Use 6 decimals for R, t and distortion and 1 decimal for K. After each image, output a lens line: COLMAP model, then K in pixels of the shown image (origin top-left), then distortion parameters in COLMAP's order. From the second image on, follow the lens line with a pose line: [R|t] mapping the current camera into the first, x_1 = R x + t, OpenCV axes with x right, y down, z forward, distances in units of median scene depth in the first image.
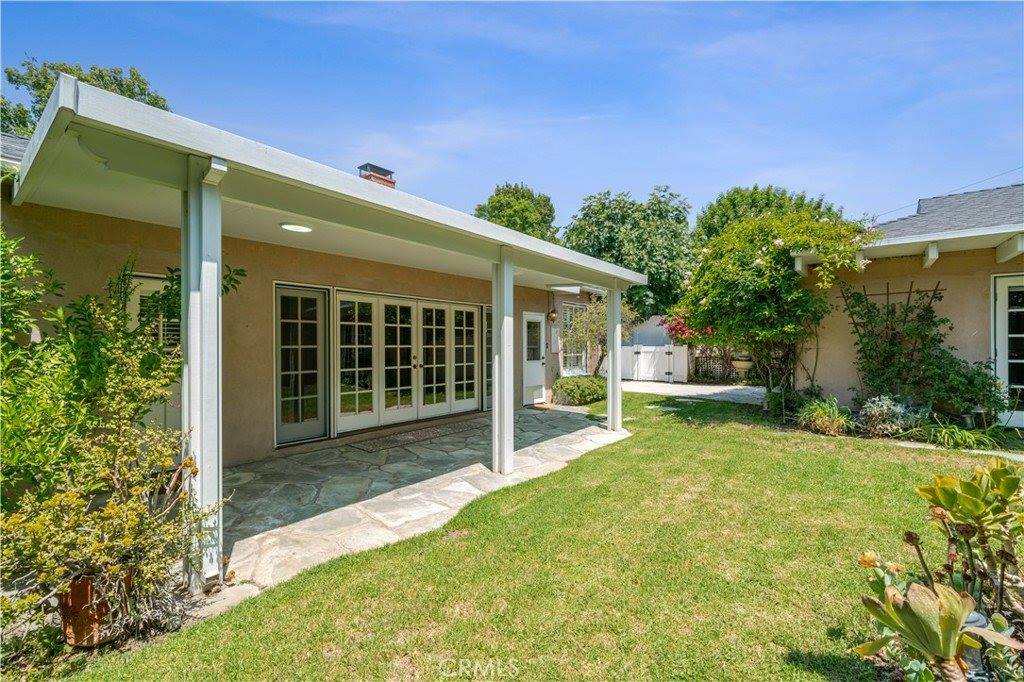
lens RADIAL K [[432.0, 0, 512.0], [0, 432.0, 341.0], [0, 0, 1]] dist [0.000050, 0.000041]
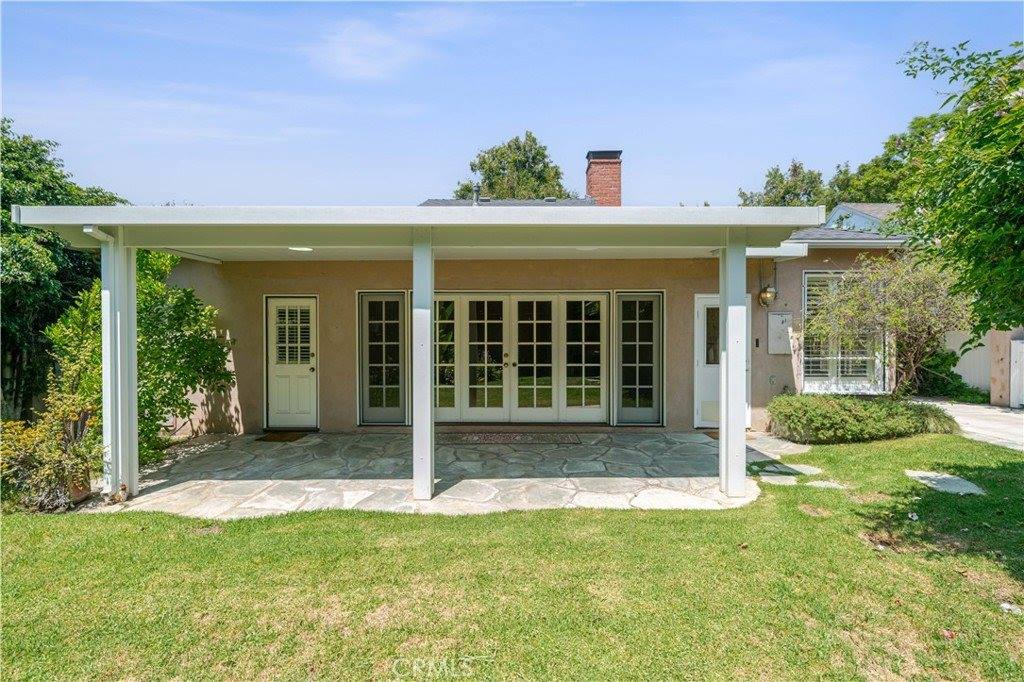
lens RADIAL K [[432.0, 0, 512.0], [0, 432.0, 341.0], [0, 0, 1]] dist [0.000050, 0.000041]
pose [[0.619402, 0.006190, -0.785049, 0.566172], [0.007171, 0.999883, 0.013542, -0.005291], [0.785041, -0.014018, 0.619285, 0.473346]]
